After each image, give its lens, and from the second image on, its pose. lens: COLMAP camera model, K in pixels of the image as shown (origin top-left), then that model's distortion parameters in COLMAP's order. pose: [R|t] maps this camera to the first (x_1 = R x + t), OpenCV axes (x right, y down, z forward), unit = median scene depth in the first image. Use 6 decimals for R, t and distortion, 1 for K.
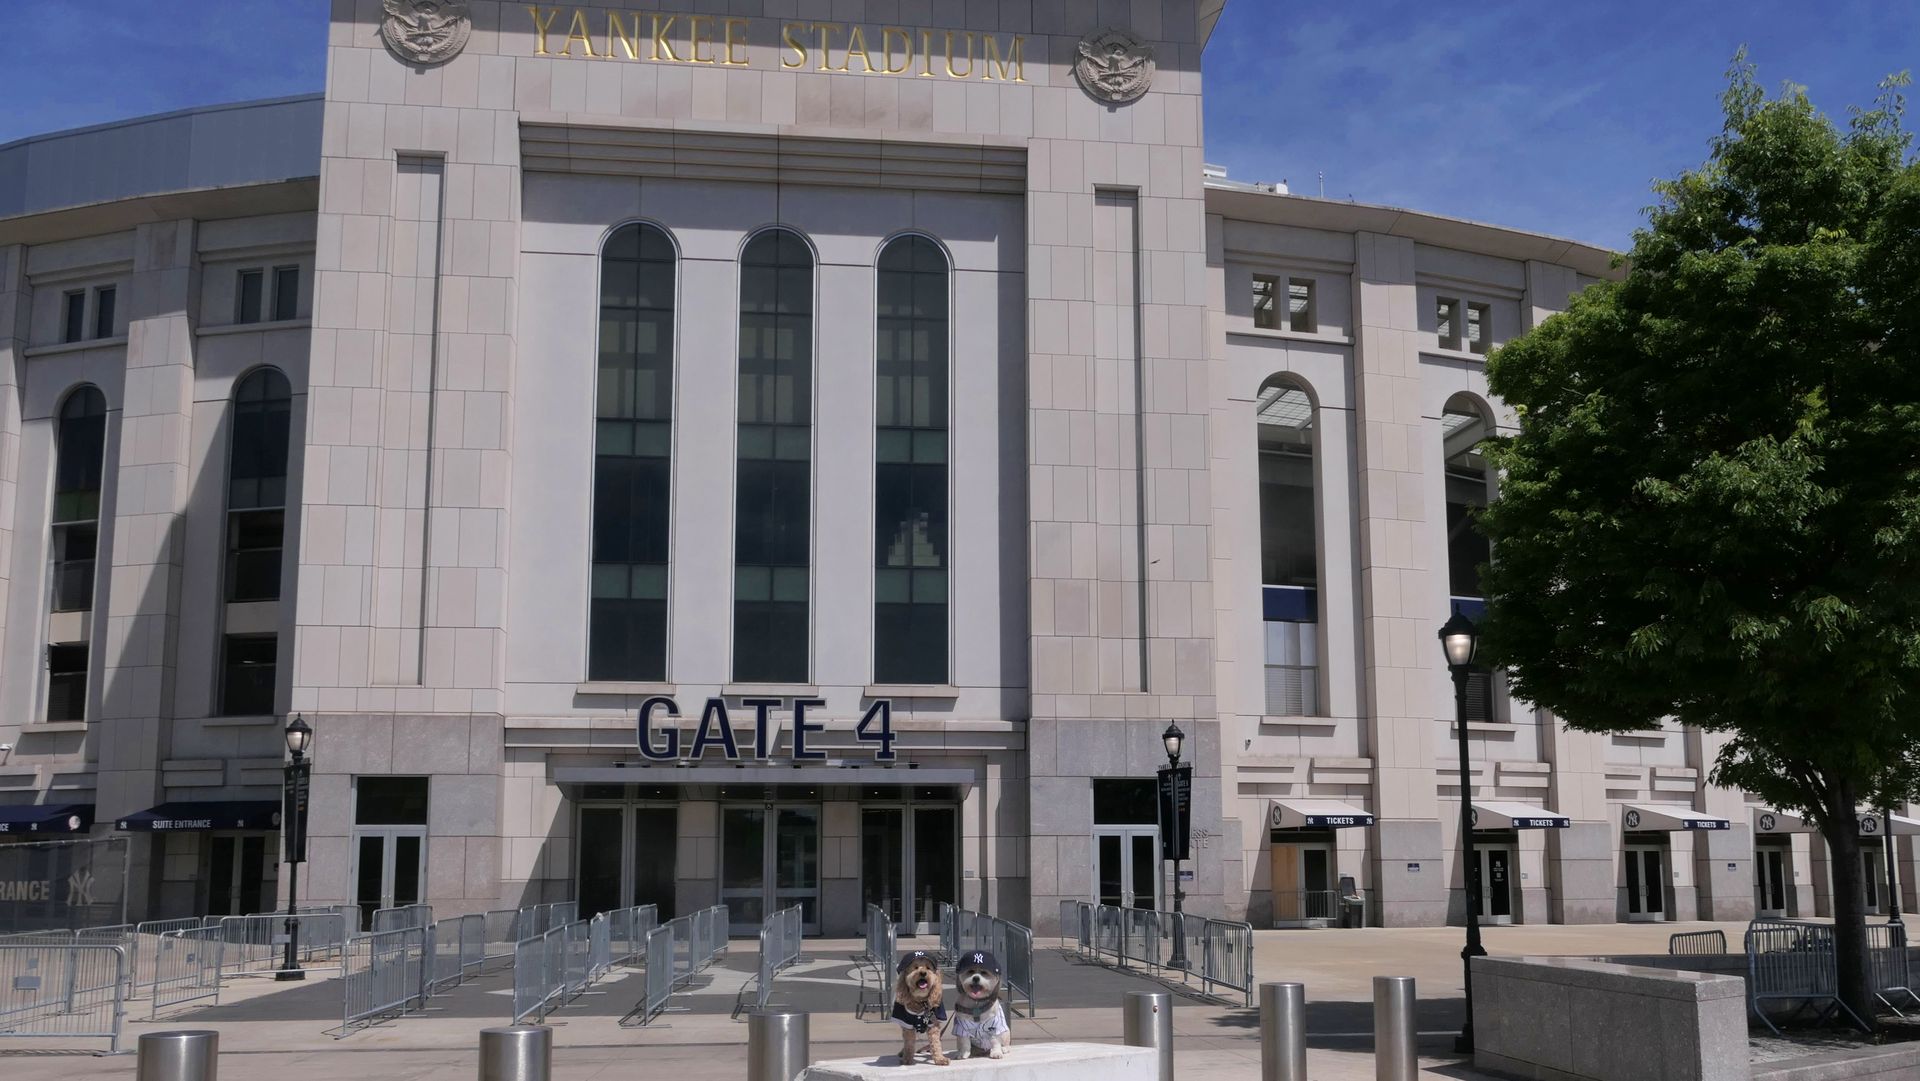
lens RADIAL K [[1478.3, 0, 985.2], [0, 1478.3, 689.4], [0, 0, 1]] dist [-0.021484, 0.015781]
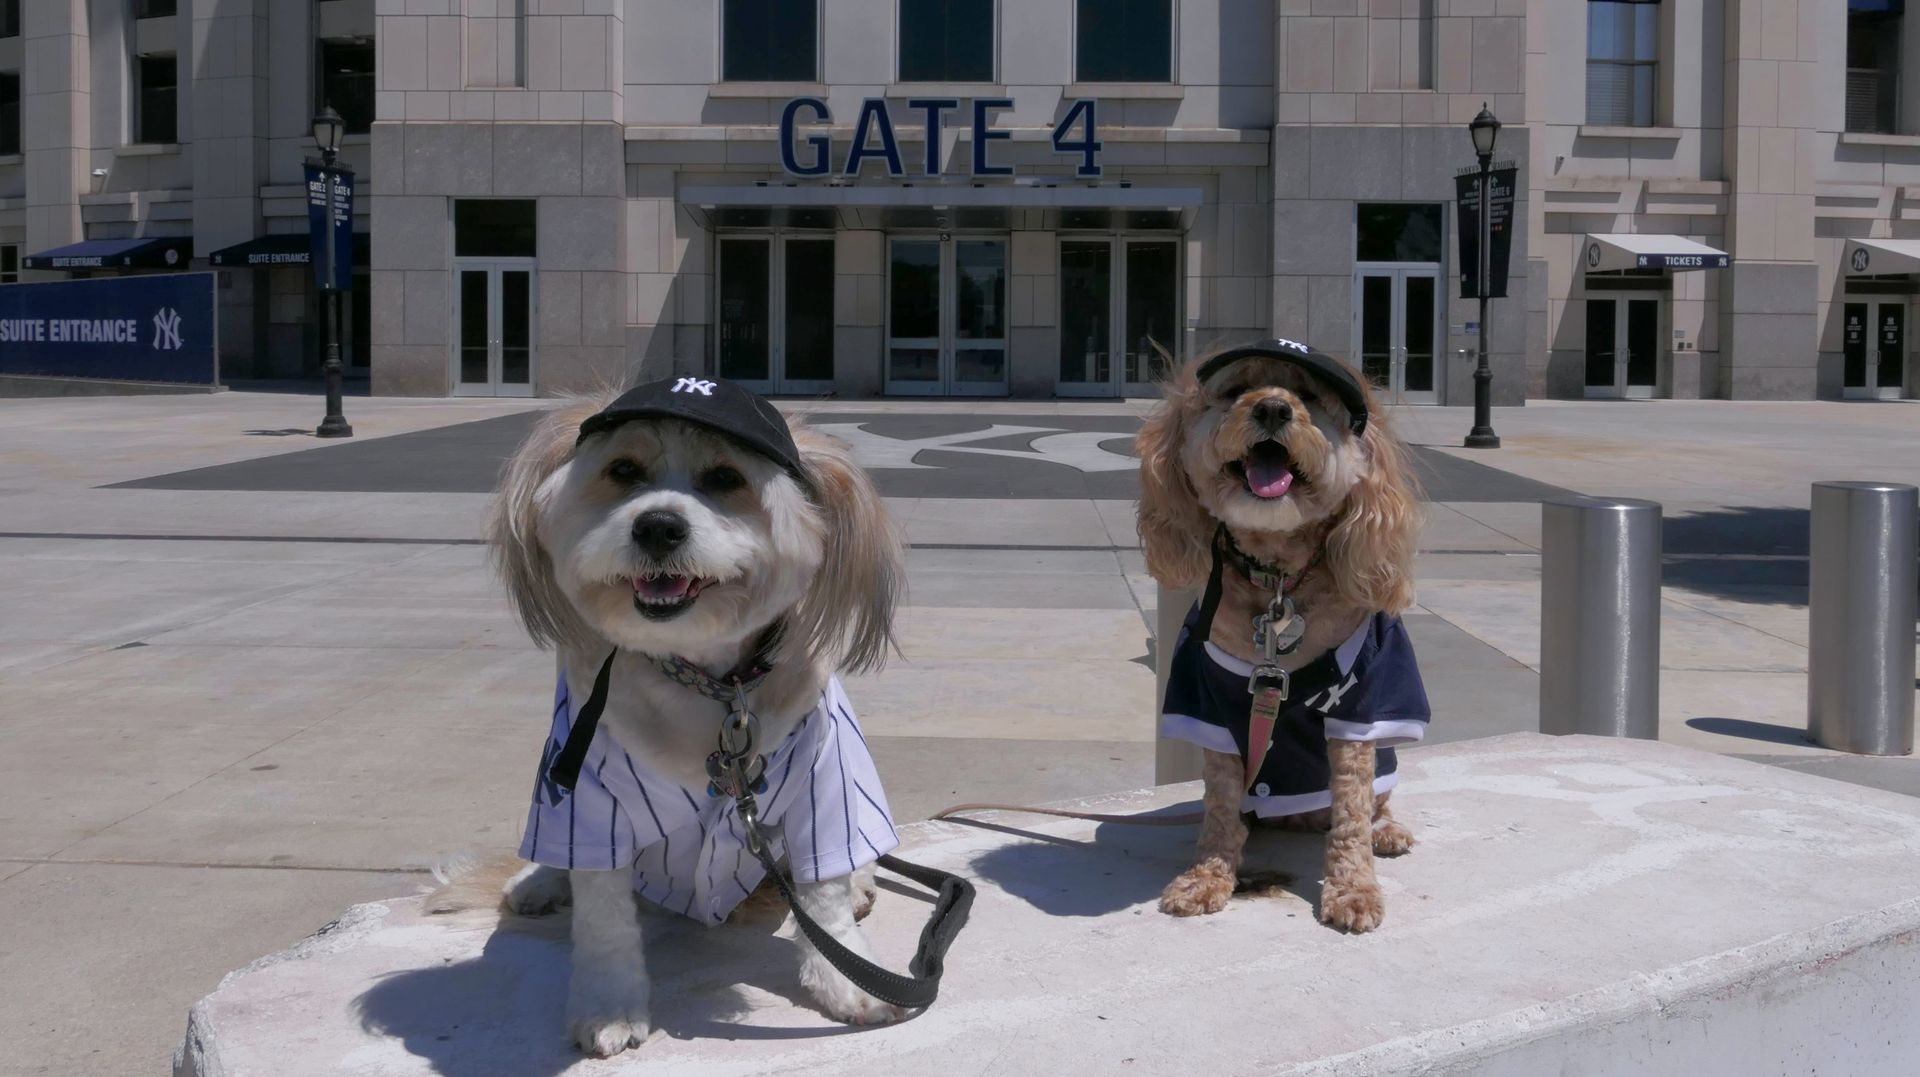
lens RADIAL K [[1620.8, 0, 964.1], [0, 1620.8, 371.7], [0, 0, 1]] dist [-0.017226, 0.008660]
pose [[0.988451, 0.015354, -0.150764, -0.001376], [0.006785, 0.989373, 0.145244, 0.022921], [0.151392, -0.144589, 0.977842, 0.123418]]
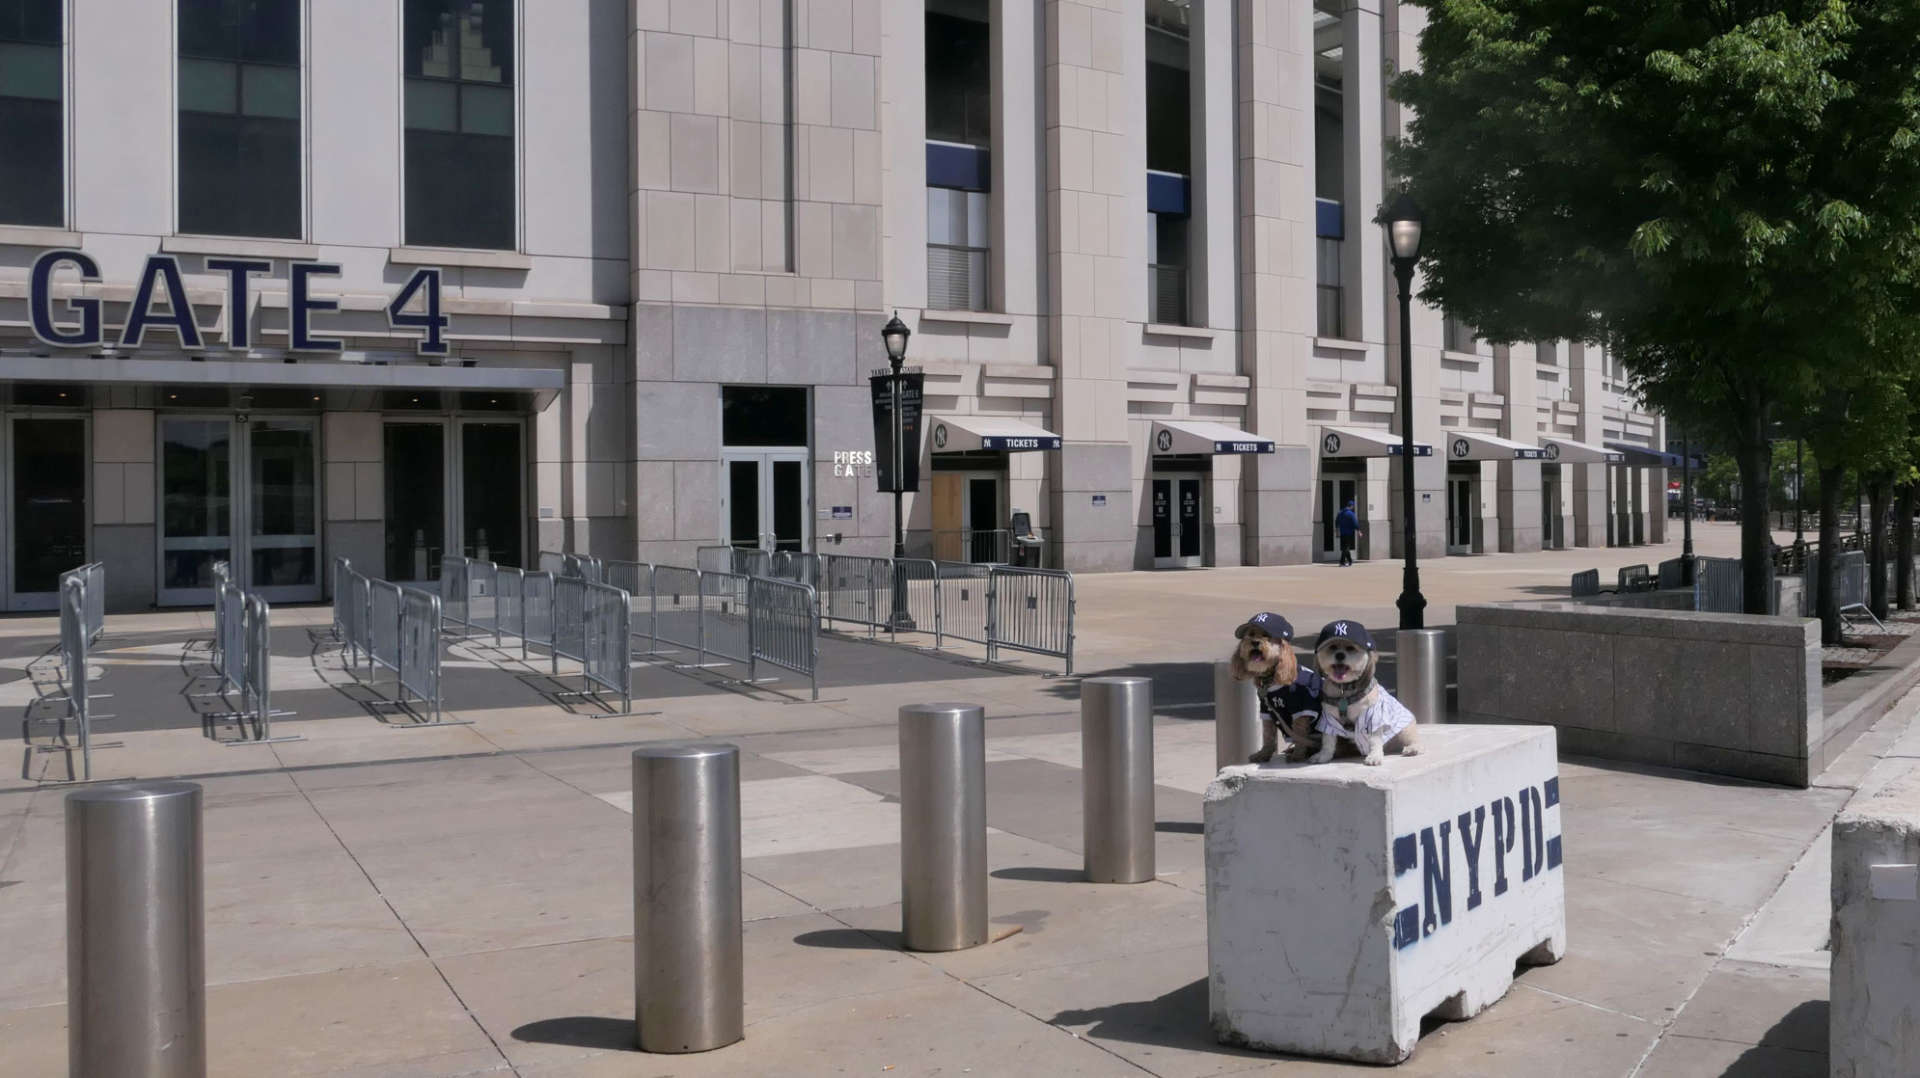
lens RADIAL K [[1882.2, 0, 1209.8], [0, 1882.2, 480.1], [0, 0, 1]] dist [-0.021413, 0.022370]
pose [[0.918717, -0.002259, 0.394910, -0.075280], [-0.040595, 0.994146, 0.100128, 0.002356], [-0.392824, -0.108021, 0.913247, 0.024387]]
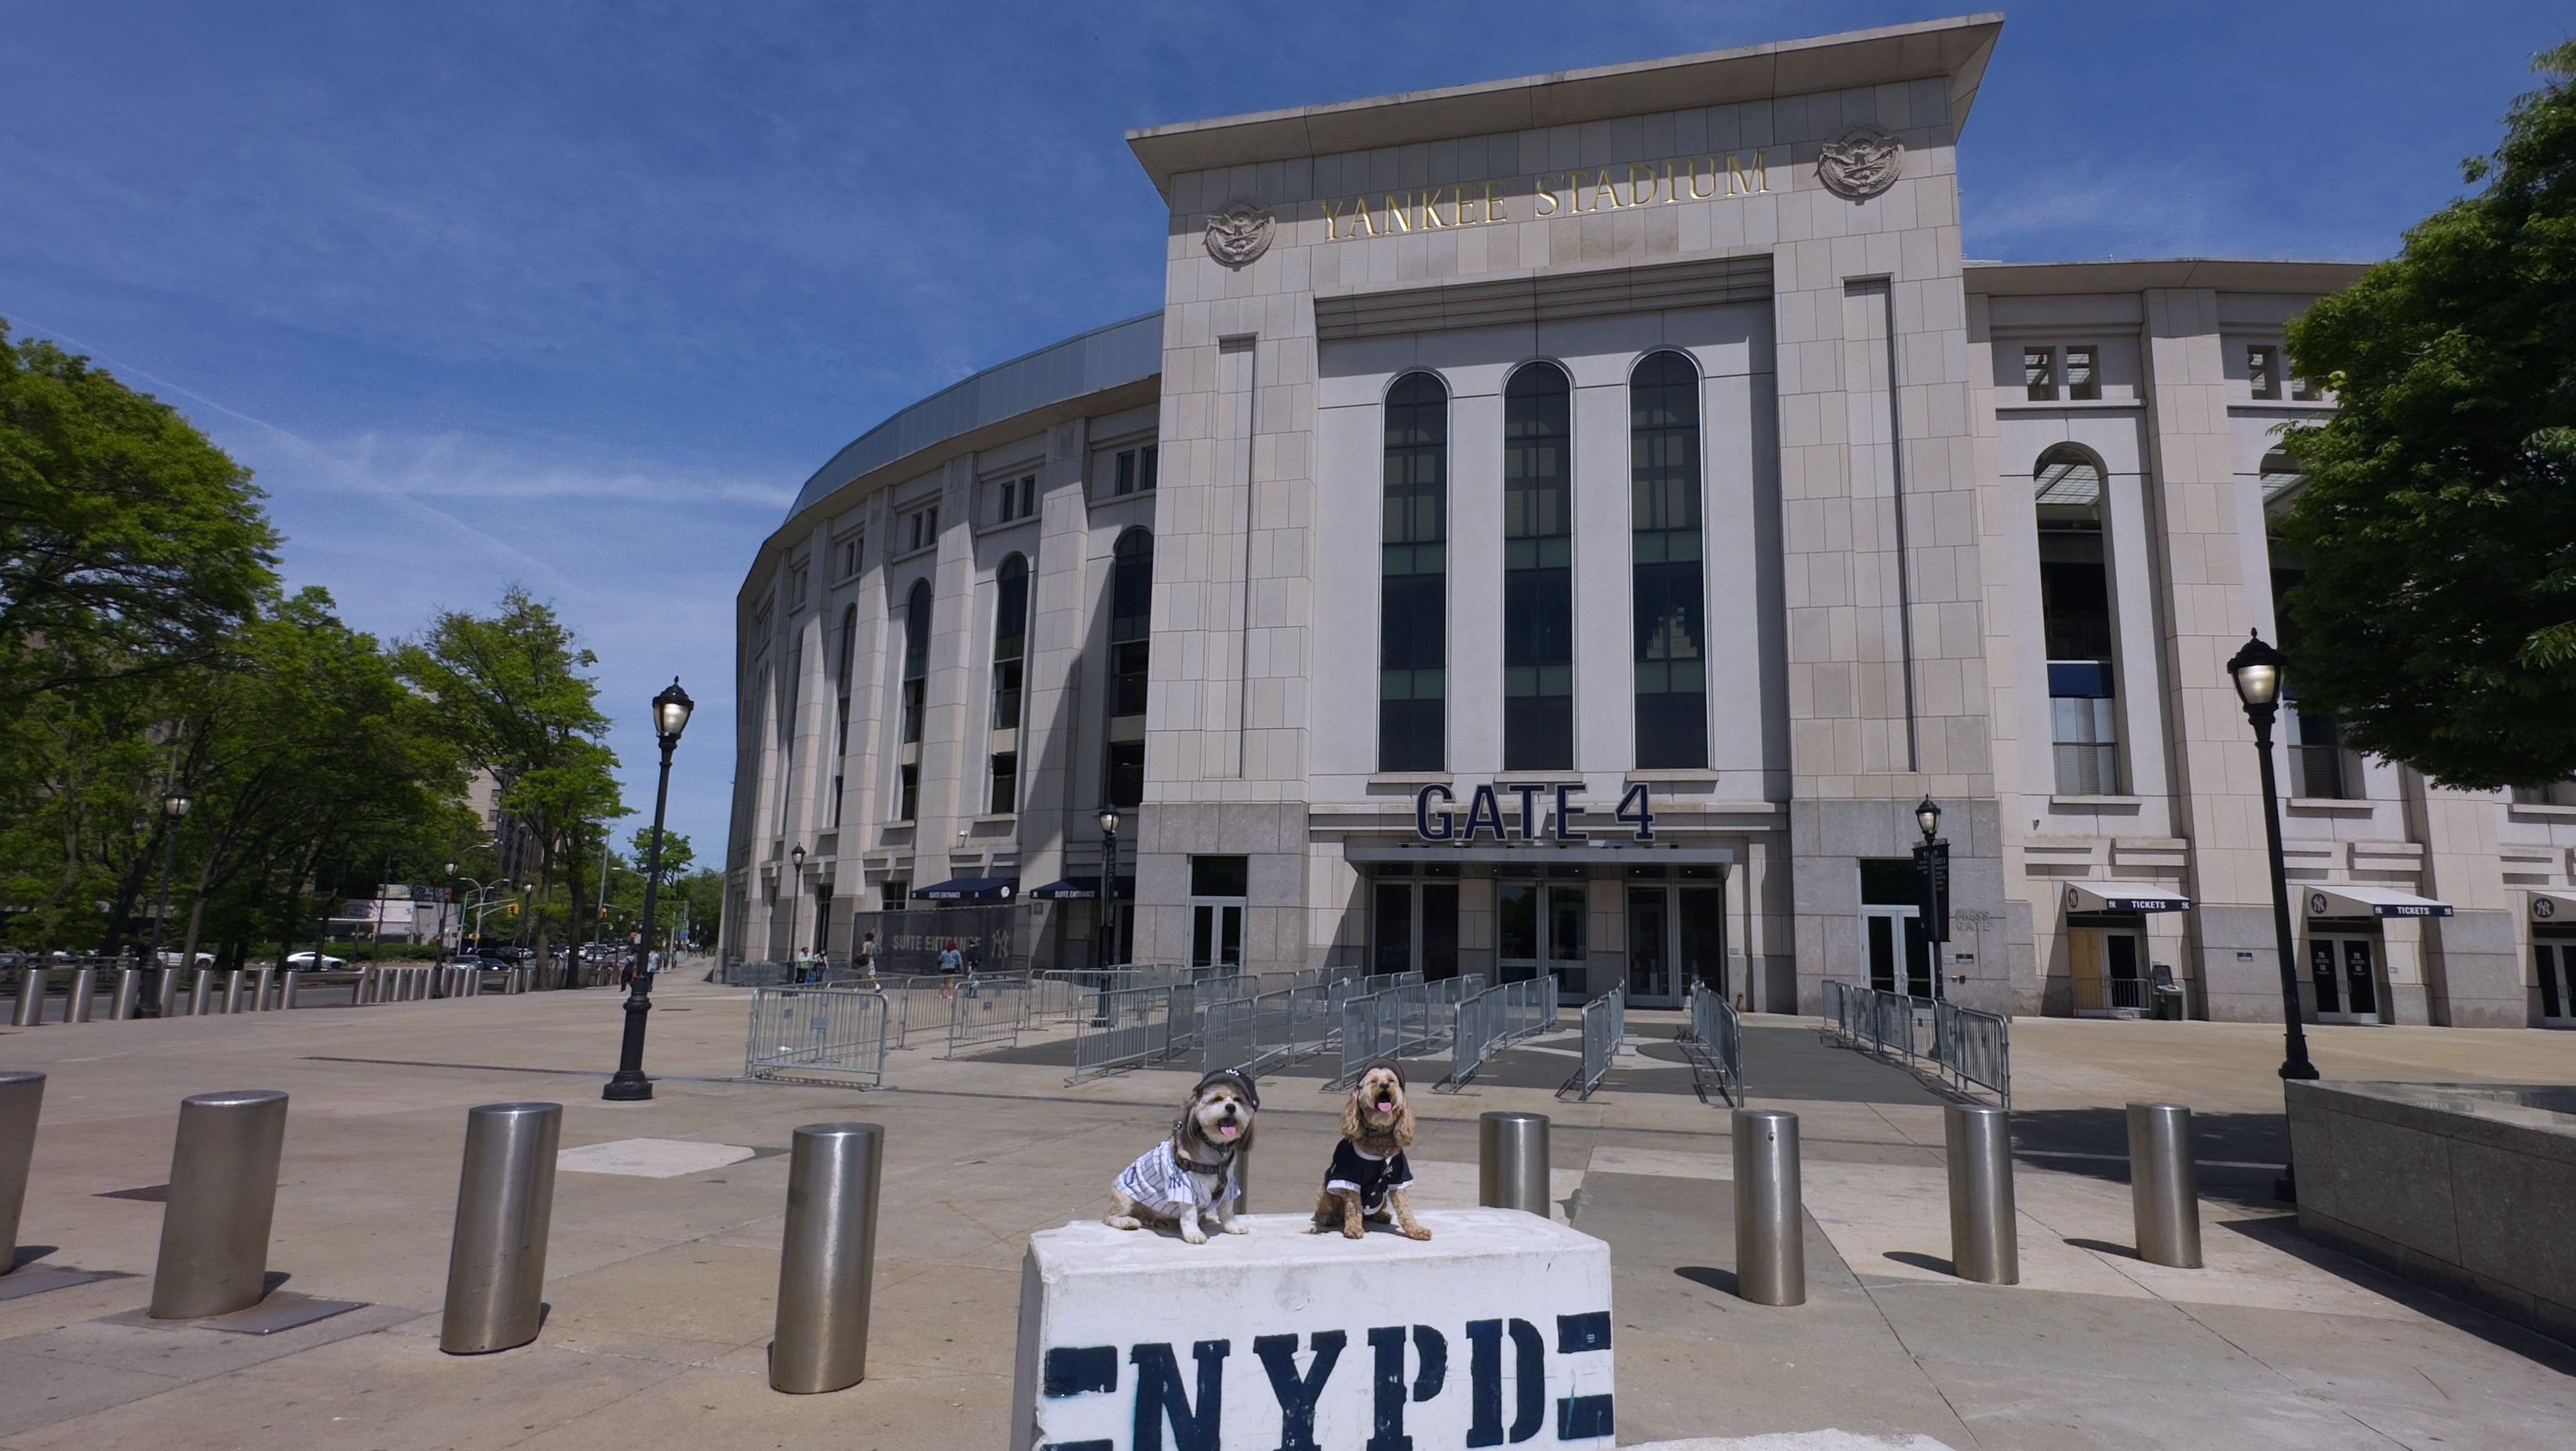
lens RADIAL K [[1254.4, 0, 1337.3], [0, 1254.4, 738.6], [0, 0, 1]] dist [-0.002684, -0.000010]
pose [[0.939556, -0.030550, -0.341030, 0.031901], [0.017260, 0.998971, -0.041939, 0.008342], [0.341960, 0.033518, 0.939116, 0.074476]]
